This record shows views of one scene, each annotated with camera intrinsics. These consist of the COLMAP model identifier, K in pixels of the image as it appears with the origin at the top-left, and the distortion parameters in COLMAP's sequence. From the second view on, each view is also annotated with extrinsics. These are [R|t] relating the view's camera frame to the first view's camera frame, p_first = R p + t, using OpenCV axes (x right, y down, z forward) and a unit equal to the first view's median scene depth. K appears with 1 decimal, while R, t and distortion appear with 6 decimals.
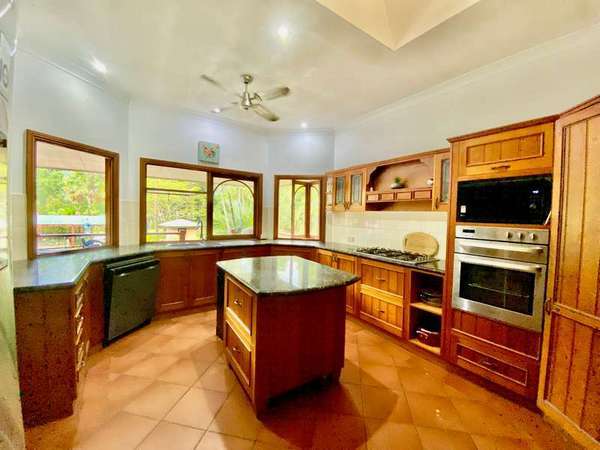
lens RADIAL K [[242.5, 0, 299.5], [0, 242.5, 224.3], [0, 0, 1]] dist [-0.002443, -0.003184]
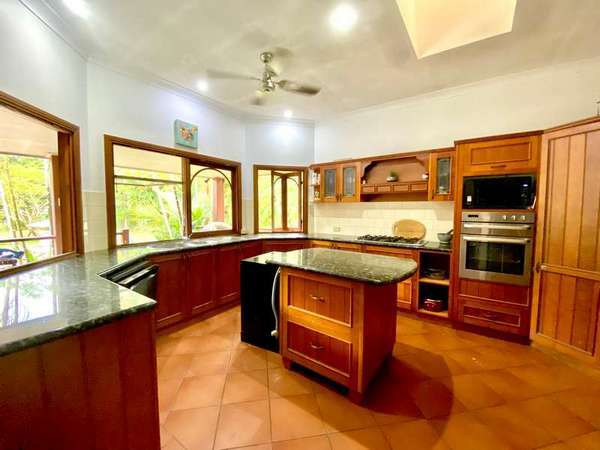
lens RADIAL K [[242.5, 0, 301.2], [0, 242.5, 223.4], [0, 0, 1]] dist [-0.002443, -0.003184]
pose [[0.937548, -0.041427, 0.345380, -0.446989], [0.032289, 0.998961, 0.032172, -0.002806], [-0.346354, -0.019011, 0.937911, 0.093711]]
